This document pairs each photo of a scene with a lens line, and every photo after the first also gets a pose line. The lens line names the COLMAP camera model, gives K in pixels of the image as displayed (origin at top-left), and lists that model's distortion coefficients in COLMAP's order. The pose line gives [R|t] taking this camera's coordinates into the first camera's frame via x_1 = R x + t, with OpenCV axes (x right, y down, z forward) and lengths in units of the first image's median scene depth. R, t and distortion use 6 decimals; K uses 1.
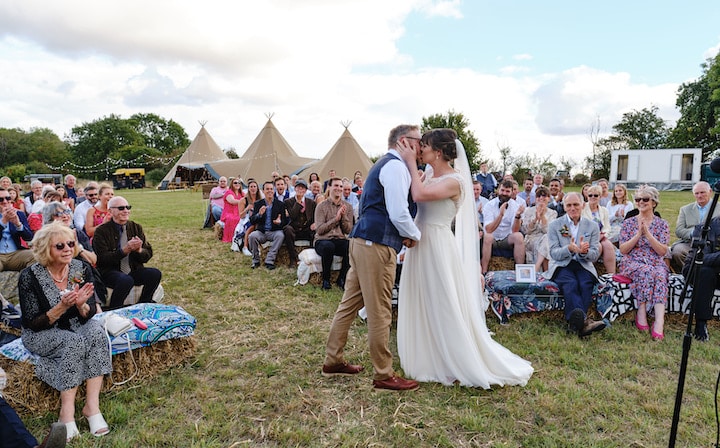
lens RADIAL K [[537.5, 0, 359.3], [0, 537.5, 224.8], [0, 0, 1]] dist [-0.000650, -0.006312]
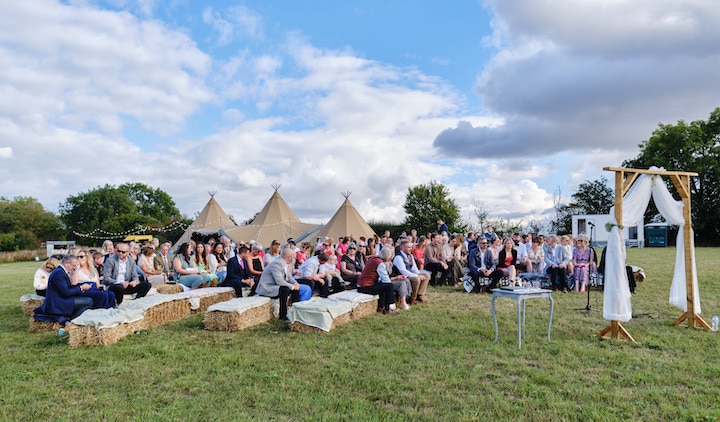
lens RADIAL K [[532.9, 0, 355.9], [0, 532.9, 216.9], [0, 0, 1]] dist [-0.015126, 0.001406]
pose [[0.998836, -0.007818, 0.047601, -0.049575], [0.014218, 0.990657, -0.135636, 0.014023], [-0.046096, 0.136155, 0.989615, -0.110658]]
